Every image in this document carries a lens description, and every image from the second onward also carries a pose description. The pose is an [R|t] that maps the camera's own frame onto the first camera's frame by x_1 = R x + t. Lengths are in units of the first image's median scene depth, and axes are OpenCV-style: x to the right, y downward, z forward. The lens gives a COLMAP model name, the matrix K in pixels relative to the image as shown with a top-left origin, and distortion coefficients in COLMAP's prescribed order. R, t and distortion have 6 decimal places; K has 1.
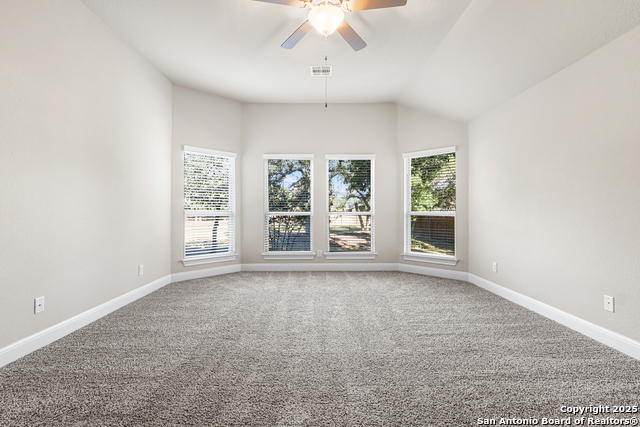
lens RADIAL K [[299.8, 0, 320.2], [0, 299.8, 210.4], [0, 0, 1]] dist [0.012392, -0.002673]
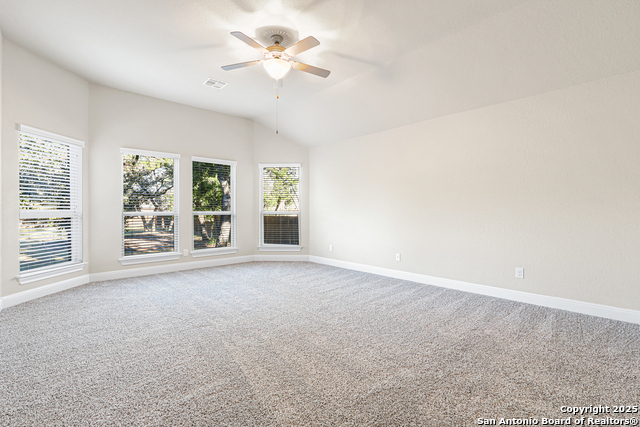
lens RADIAL K [[299.8, 0, 319.2], [0, 299.8, 214.4], [0, 0, 1]] dist [0.012392, -0.002673]
pose [[0.740836, -0.007461, 0.671645, -0.355958], [-0.003984, 0.999872, 0.015503, -0.004345], [-0.671674, -0.014161, 0.740711, -0.058717]]
